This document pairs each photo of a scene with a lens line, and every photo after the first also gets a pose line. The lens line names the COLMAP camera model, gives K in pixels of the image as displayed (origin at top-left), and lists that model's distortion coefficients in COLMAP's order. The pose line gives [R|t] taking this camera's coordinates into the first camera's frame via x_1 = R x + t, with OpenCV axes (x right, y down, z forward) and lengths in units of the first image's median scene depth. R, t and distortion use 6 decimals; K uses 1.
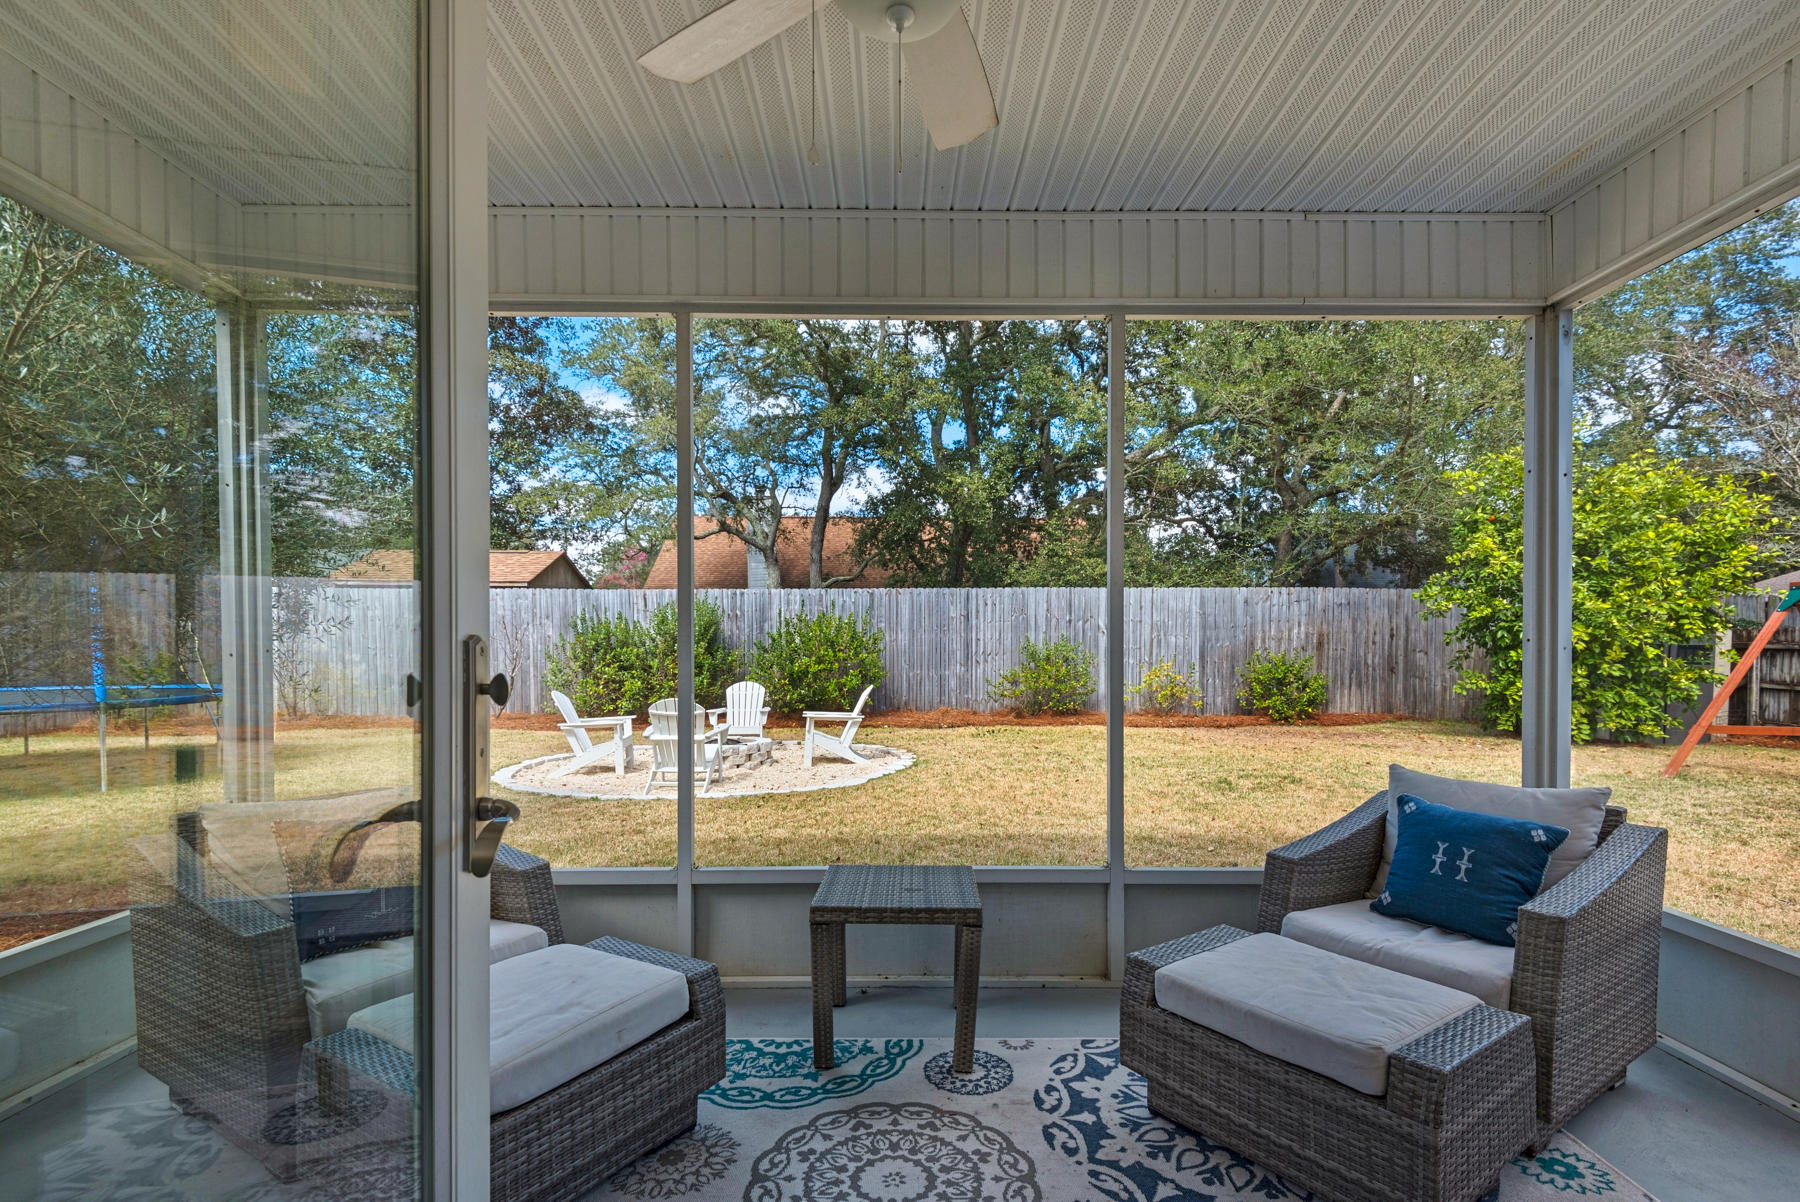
lens RADIAL K [[809.8, 0, 883.1], [0, 809.8, 649.5], [0, 0, 1]] dist [0.023384, -0.010748]
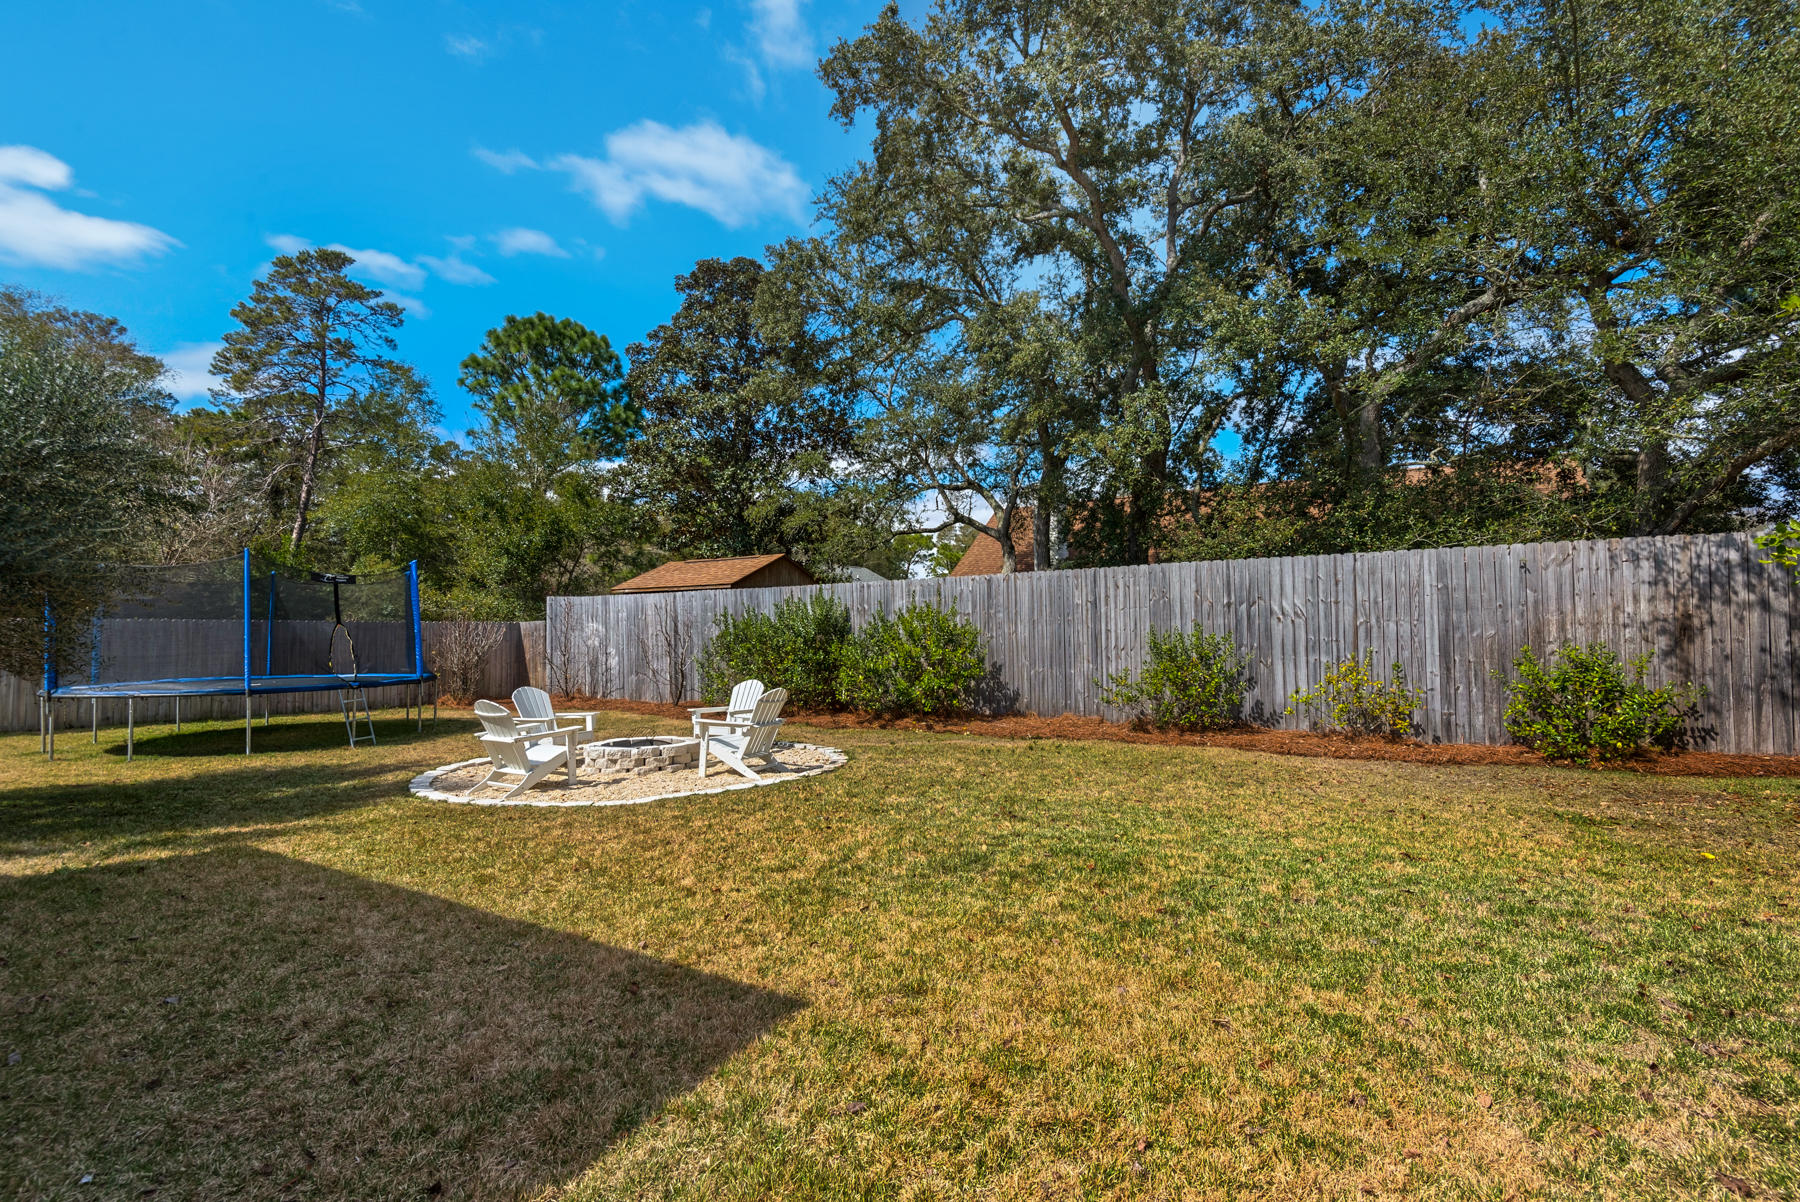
lens RADIAL K [[809.8, 0, 896.1], [0, 809.8, 594.7], [0, 0, 1]] dist [0.023384, -0.010748]
pose [[0.845959, -0.036454, -0.532000, 0.552142], [0.007577, 0.998382, -0.056364, -0.006272], [0.533193, 0.043651, 0.844866, 0.298628]]
